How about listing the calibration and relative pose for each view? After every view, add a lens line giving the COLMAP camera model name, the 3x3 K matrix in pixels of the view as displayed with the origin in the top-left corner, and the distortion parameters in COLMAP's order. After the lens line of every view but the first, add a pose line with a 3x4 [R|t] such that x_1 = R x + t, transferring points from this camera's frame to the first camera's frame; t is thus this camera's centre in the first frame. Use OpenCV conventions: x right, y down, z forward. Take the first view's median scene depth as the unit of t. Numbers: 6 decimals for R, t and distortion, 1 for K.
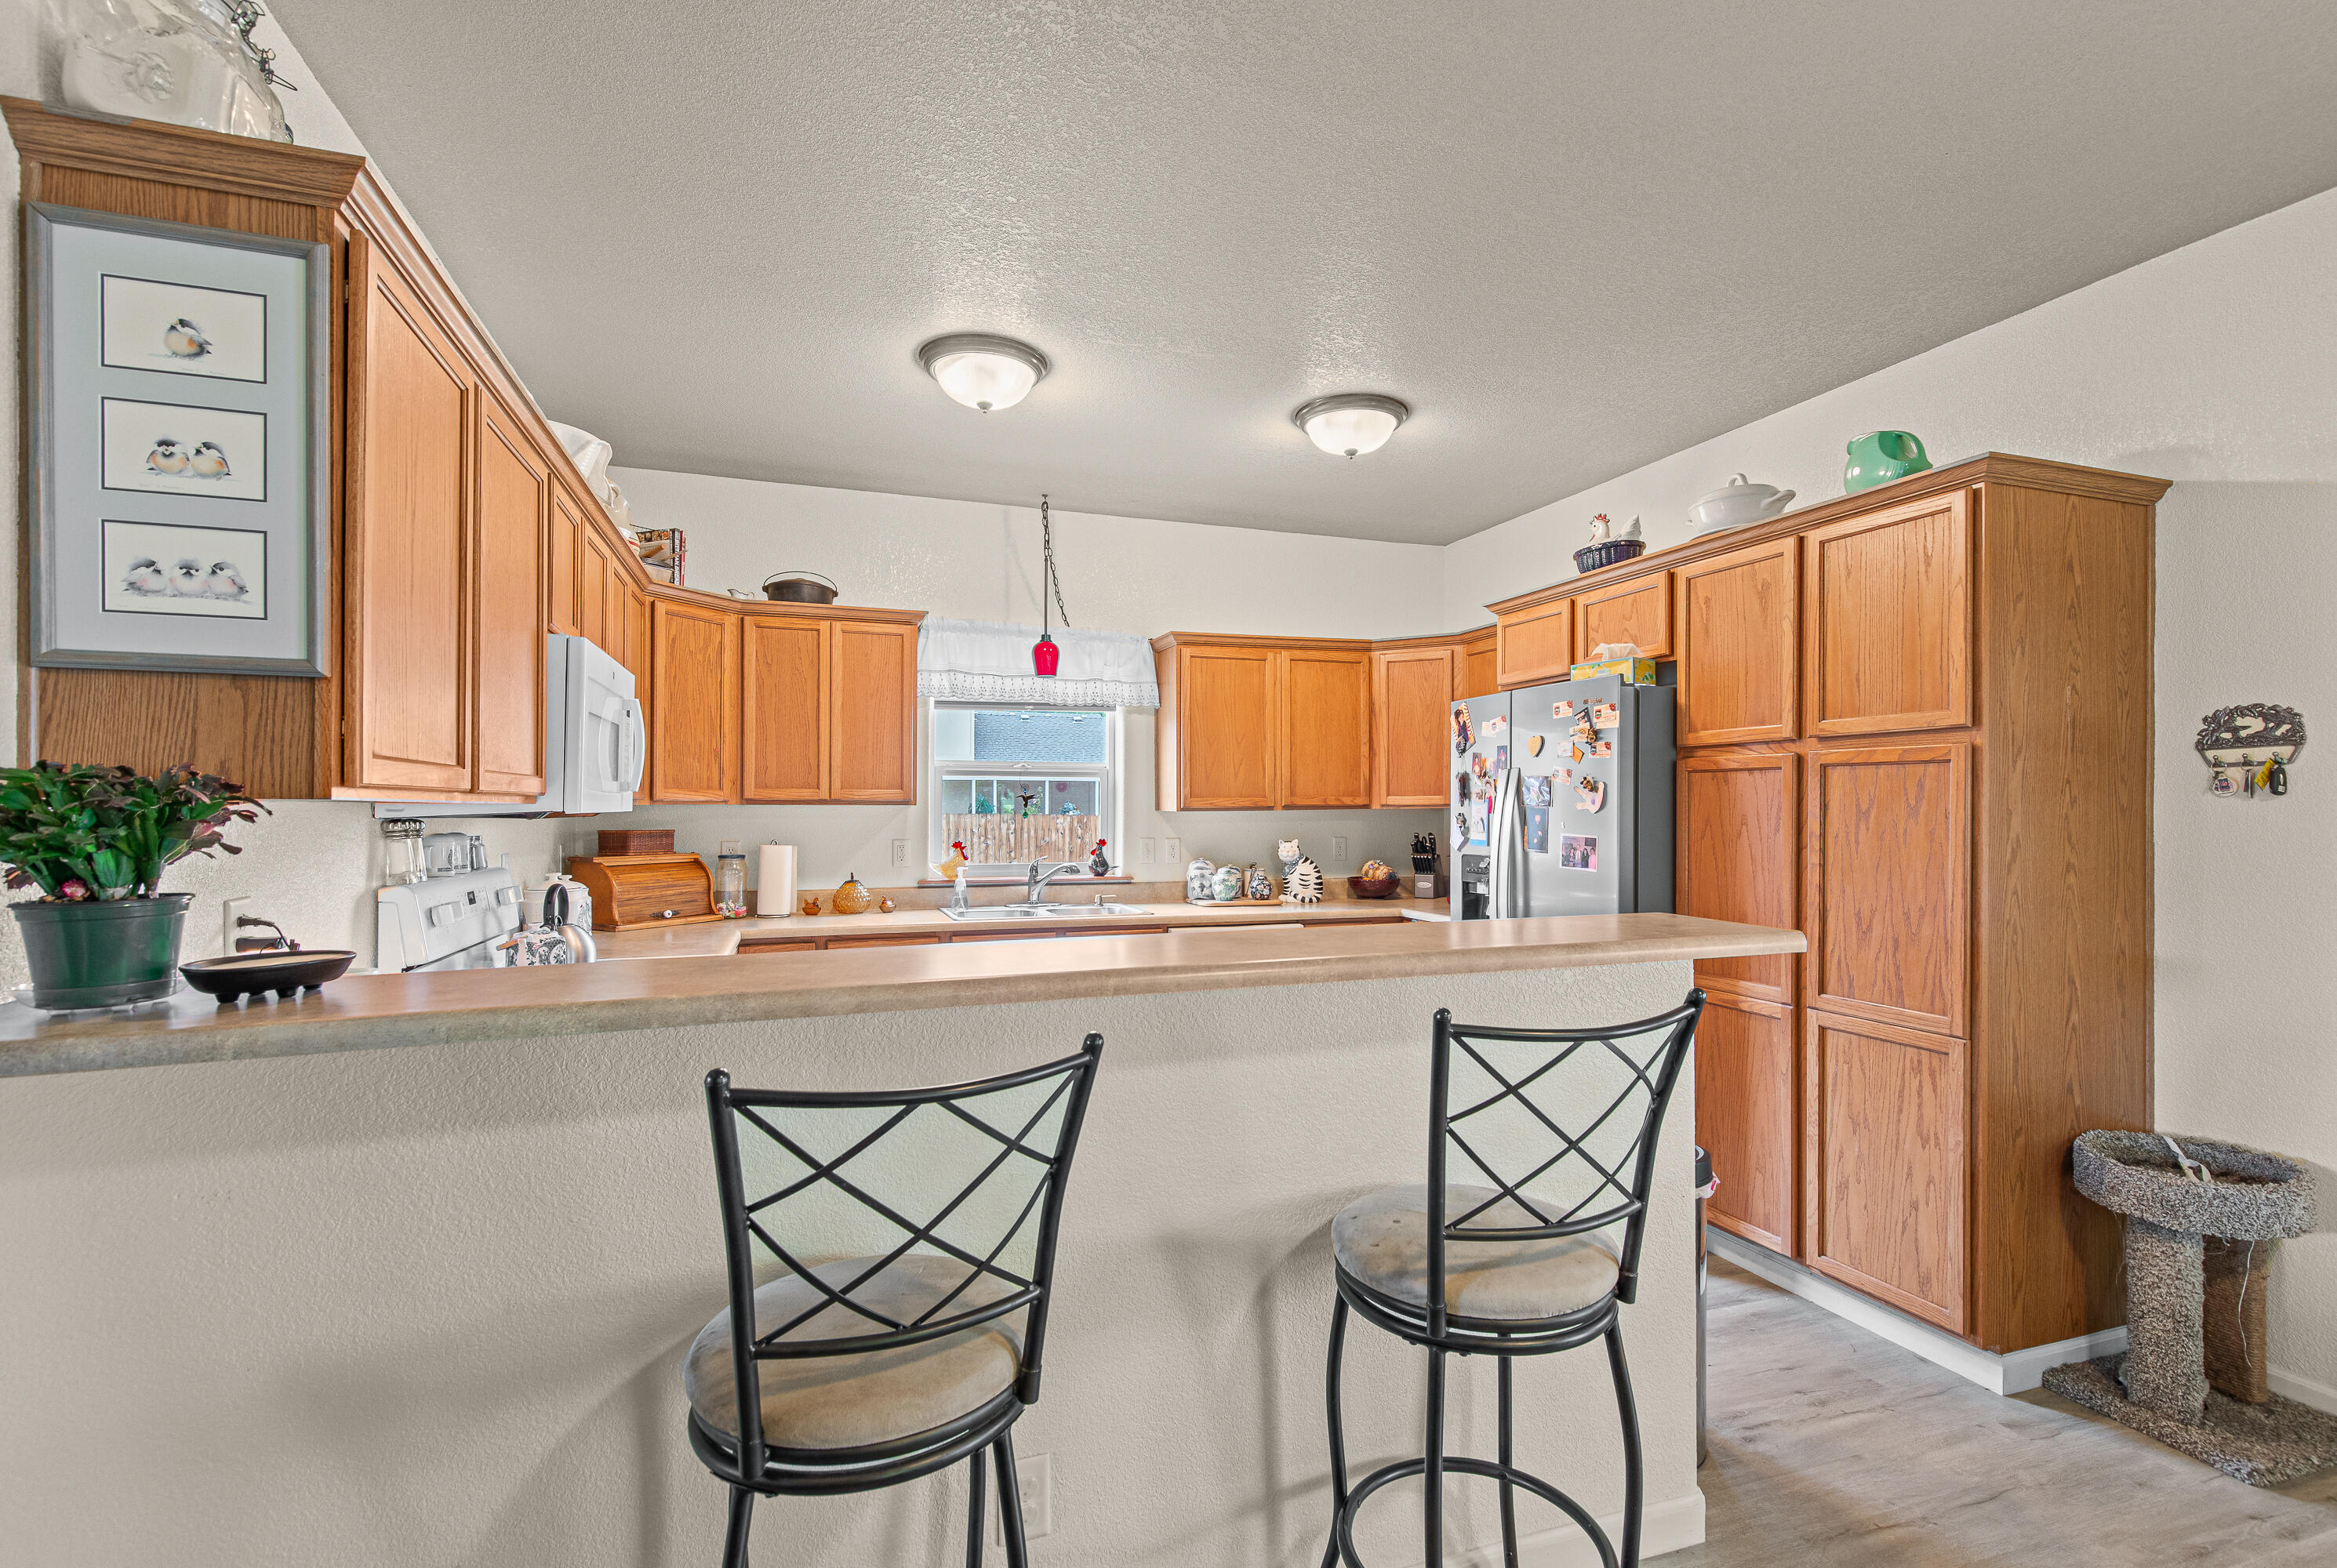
lens RADIAL K [[1059.8, 0, 1177.0], [0, 1059.8, 807.2], [0, 0, 1]] dist [0.001064, 0.000159]
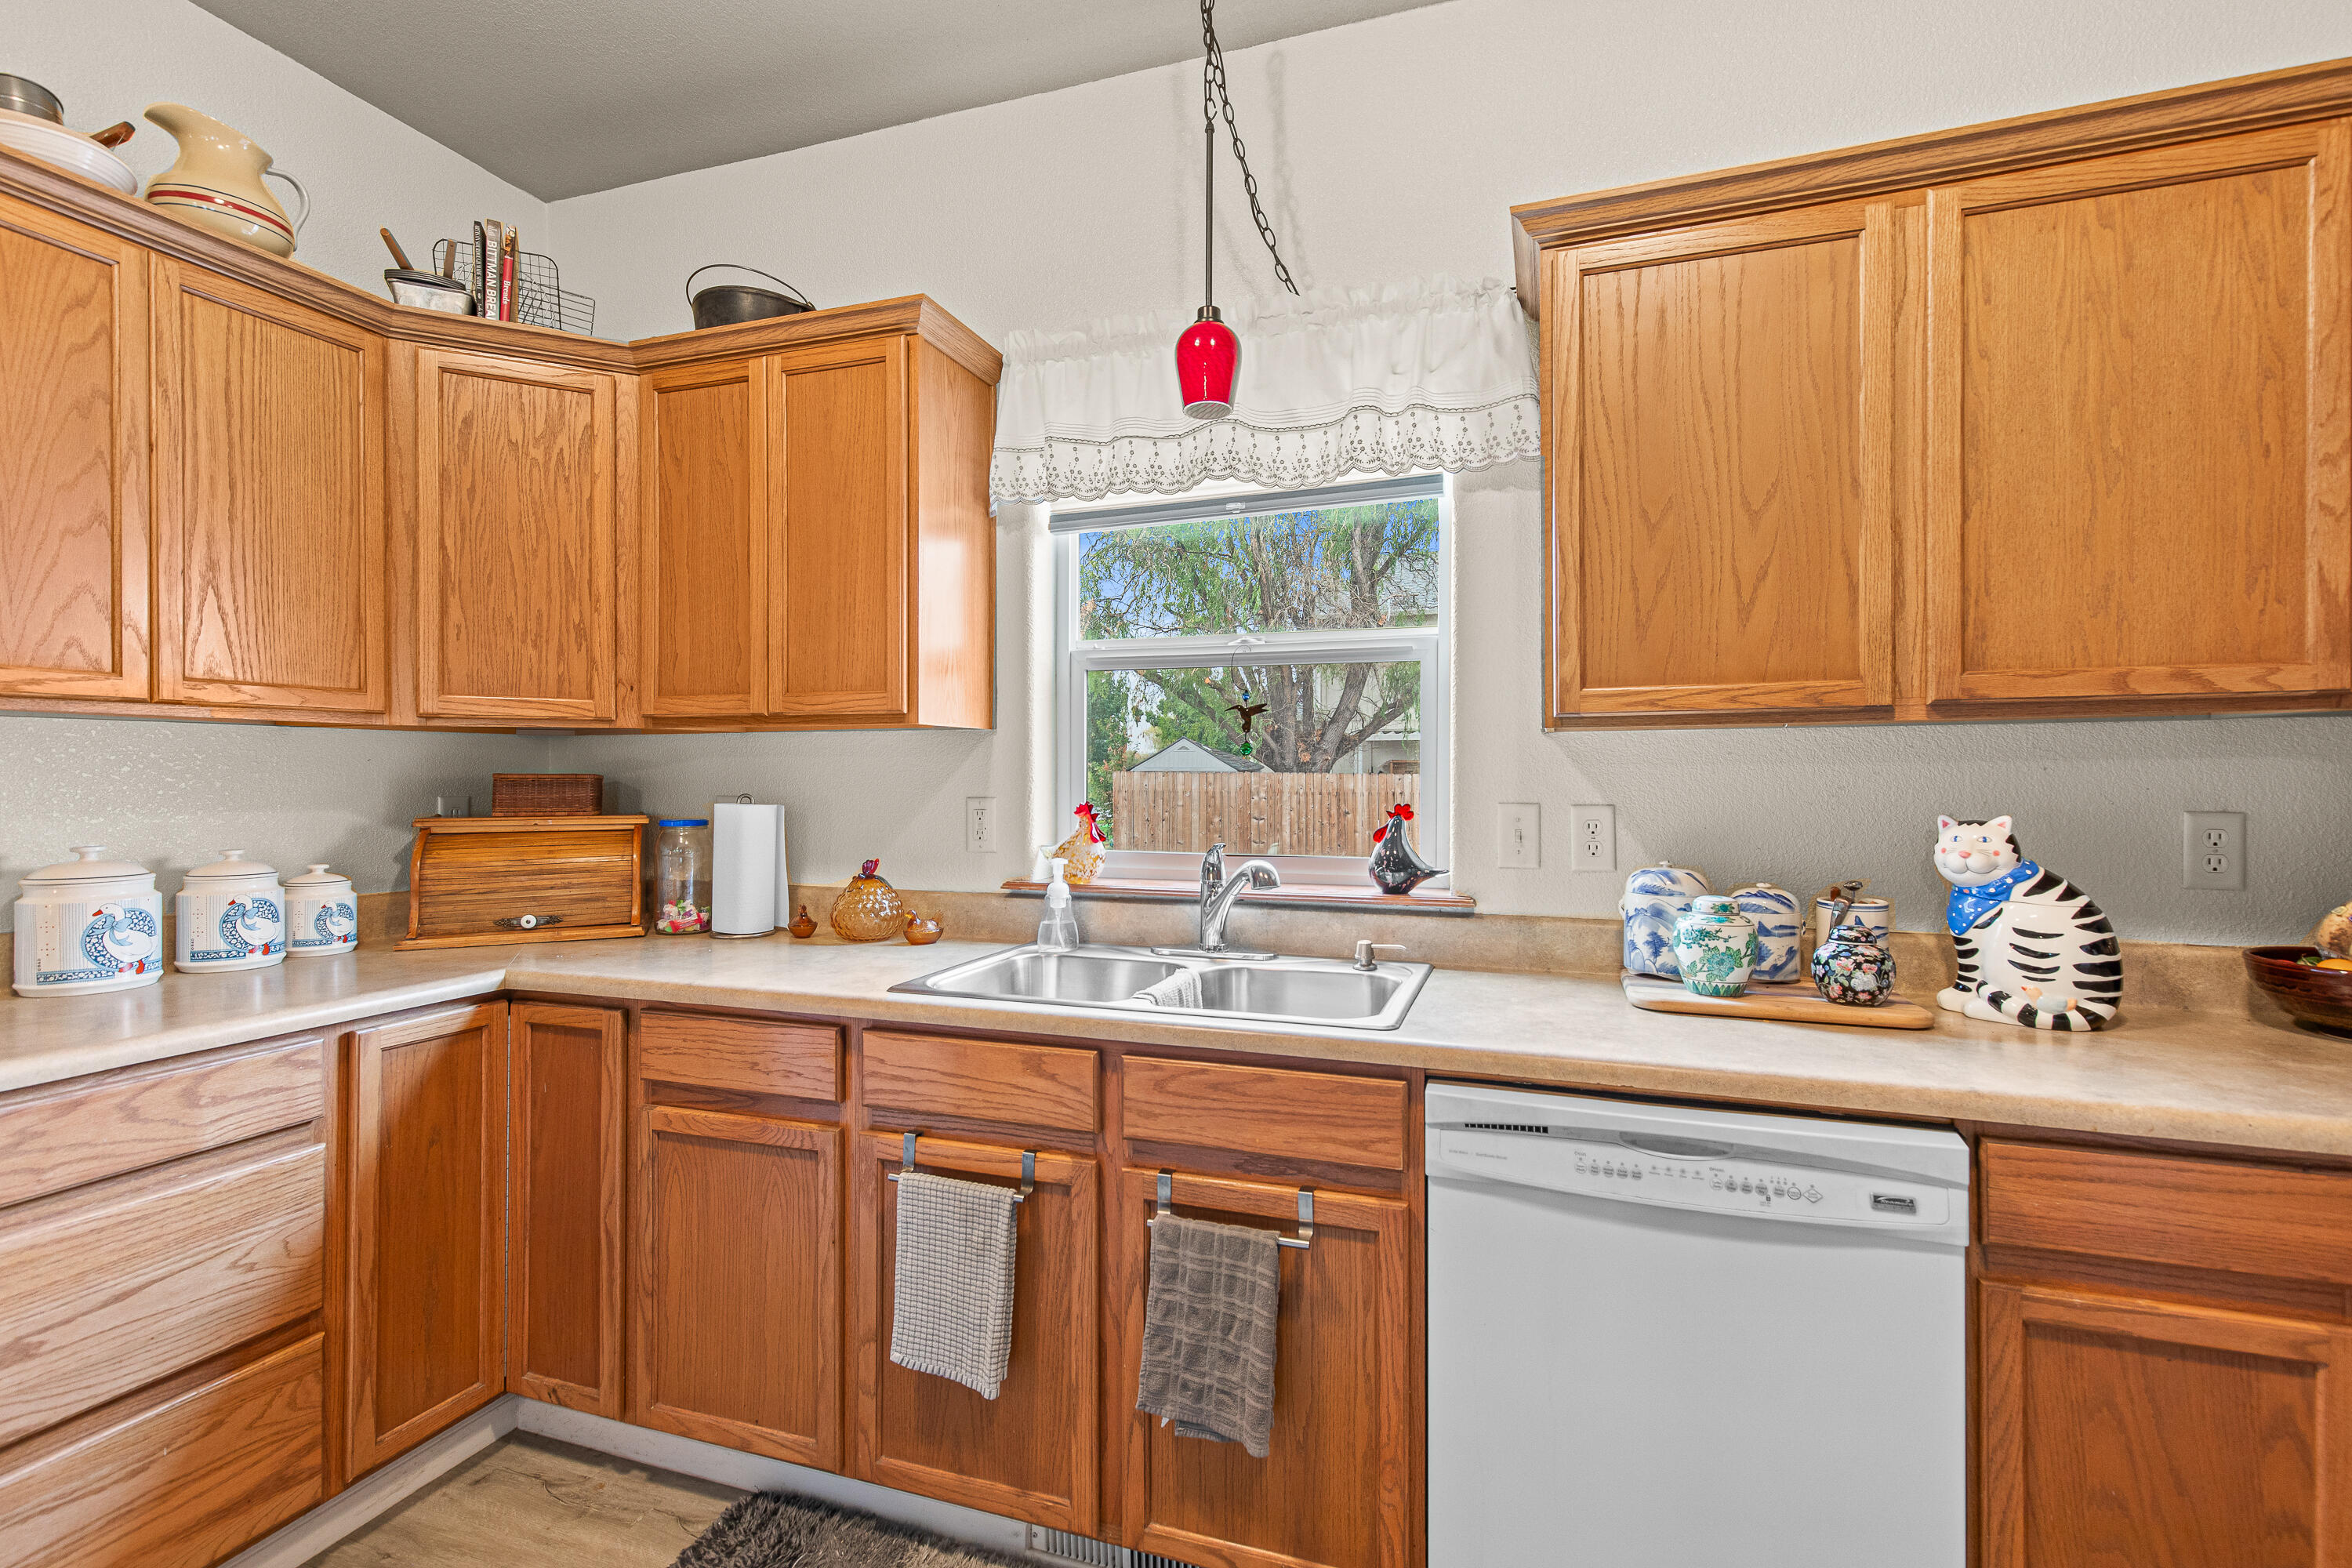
lens RADIAL K [[1072.4, 0, 1179.9], [0, 1072.4, 776.3], [0, 0, 1]] dist [0.008876, -0.000329]
pose [[0.791258, 0.000749, -0.611481, 0.119525], [0.001294, 0.999995, 0.002899, 0.018339], [0.611481, -0.003085, 0.791253, 0.630262]]
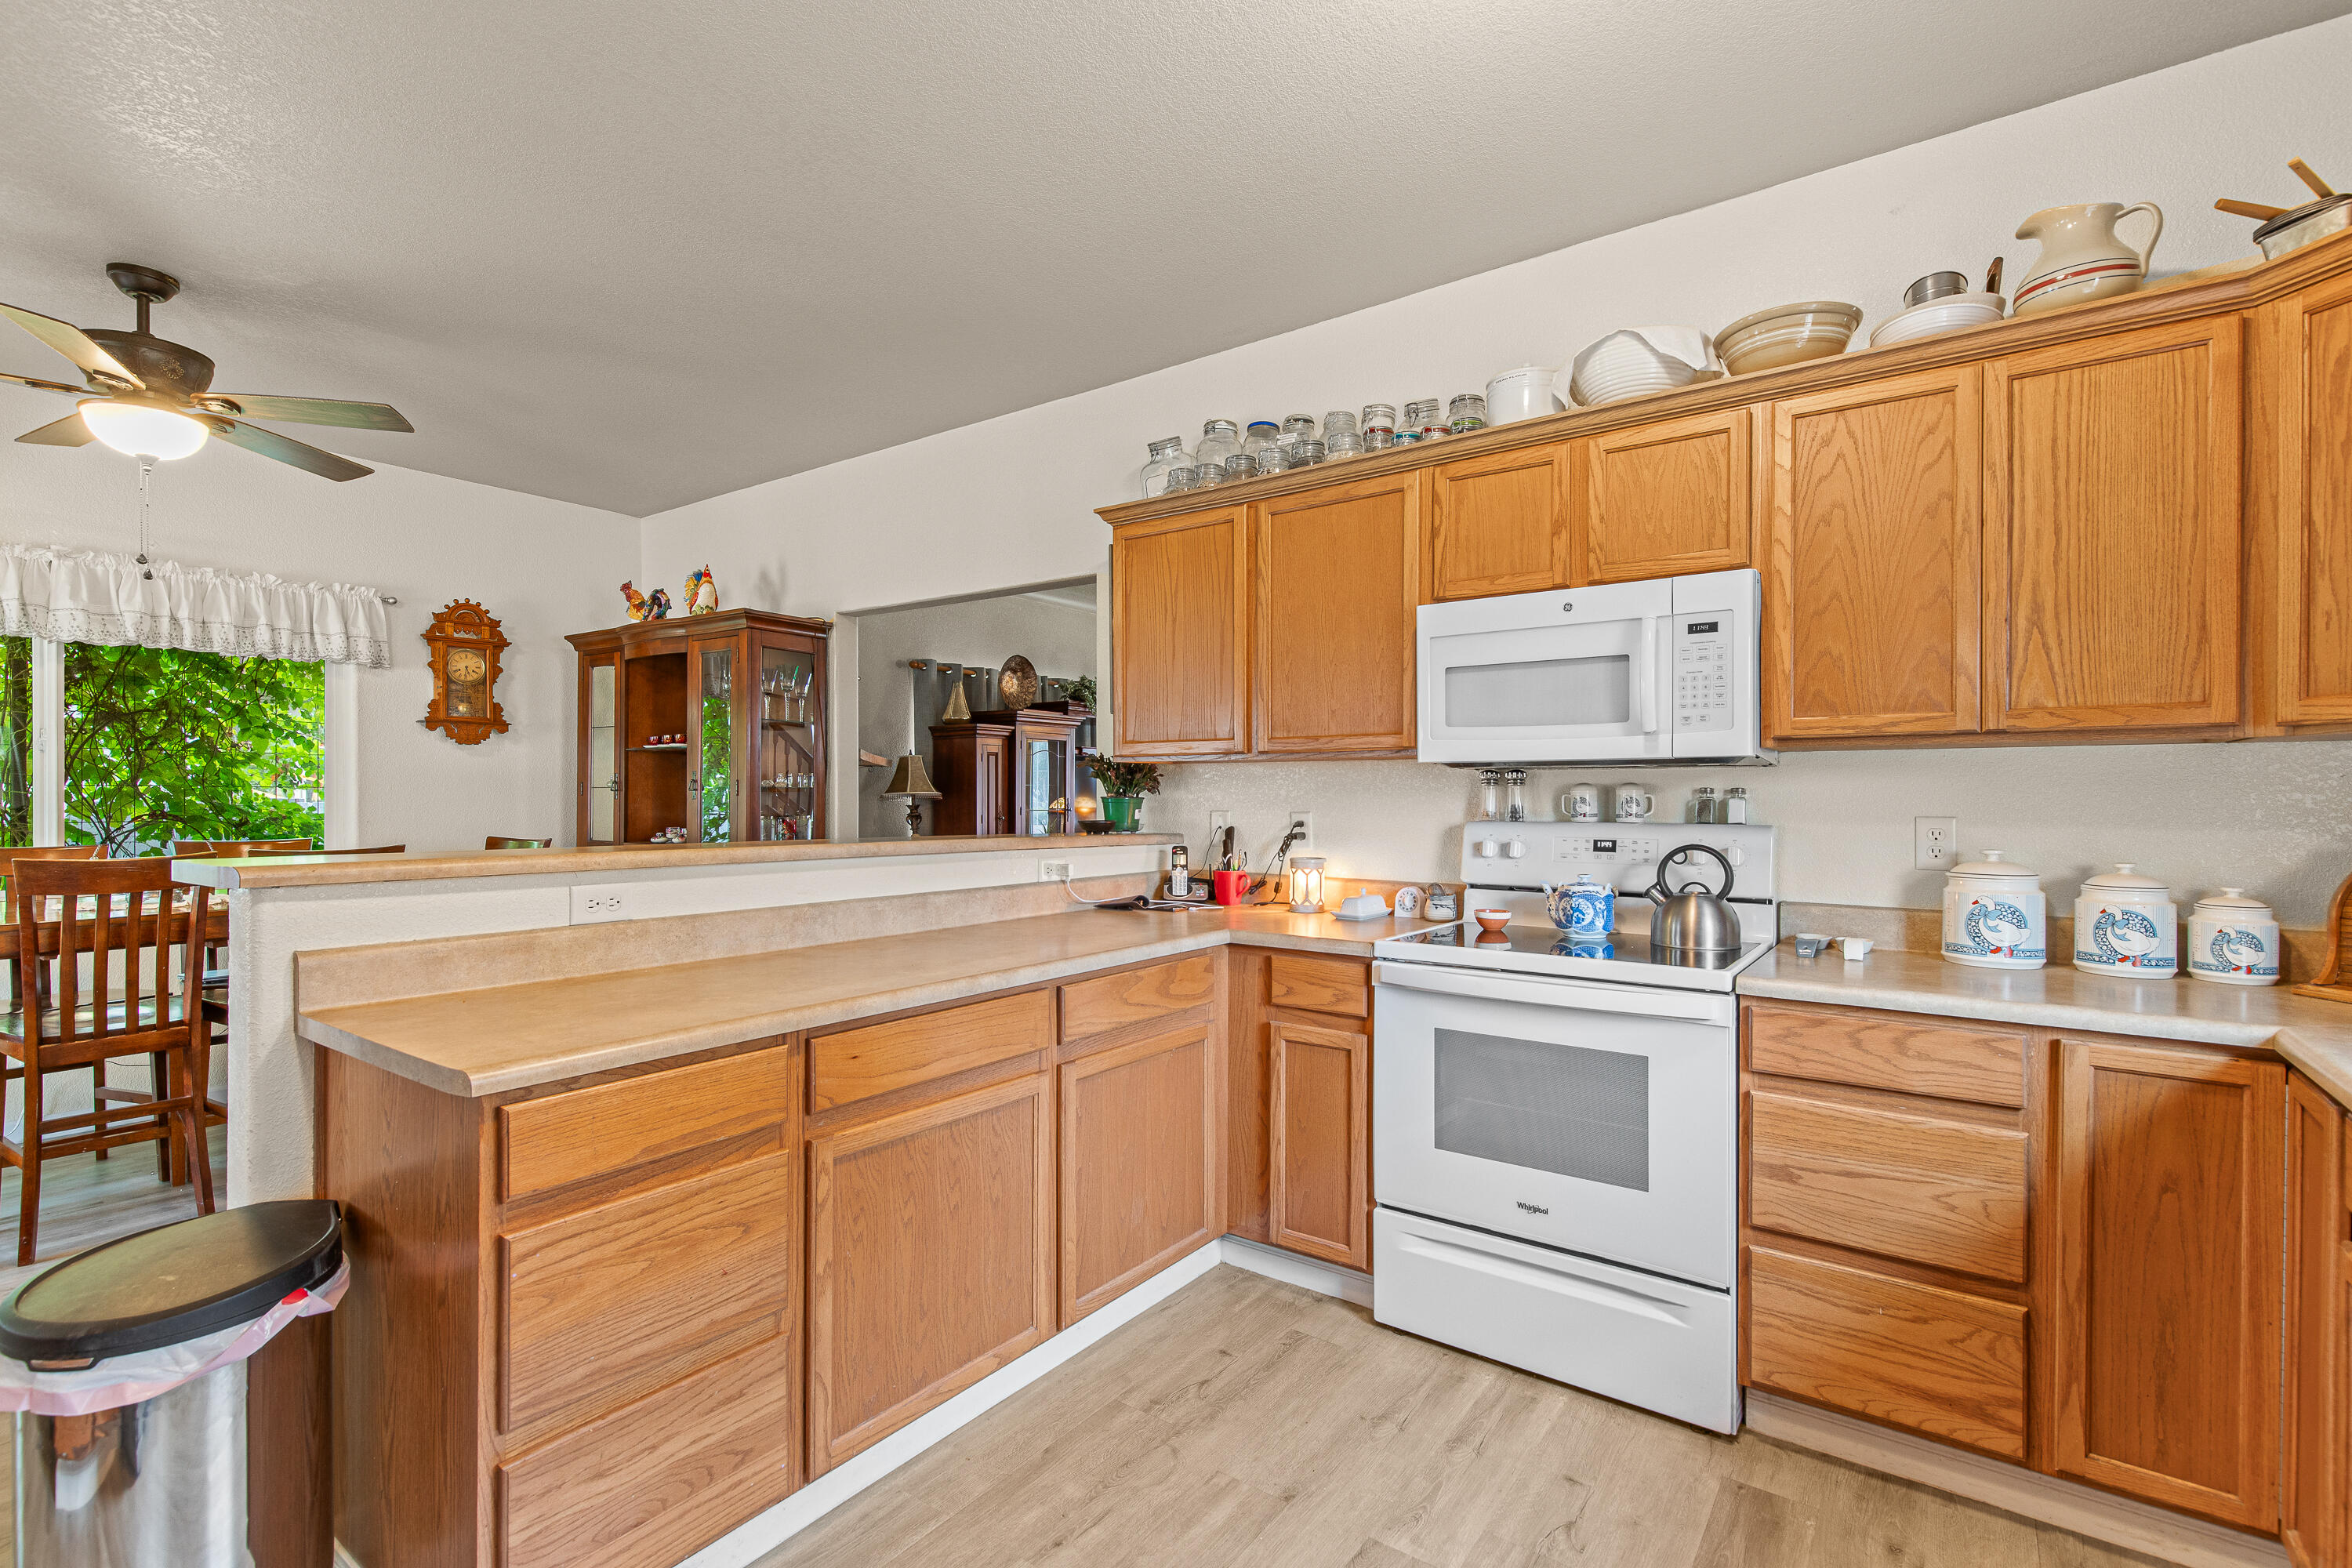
lens RADIAL K [[1060.5, 0, 1173.6], [0, 1060.5, 795.2], [0, 0, 1]] dist [0.001710, 0.000033]
pose [[-0.818434, -0.001164, -0.574599, 0.143473], [-0.001639, 0.999999, 0.000308, 0.020106], [0.574598, 0.001194, -0.818435, 0.867505]]
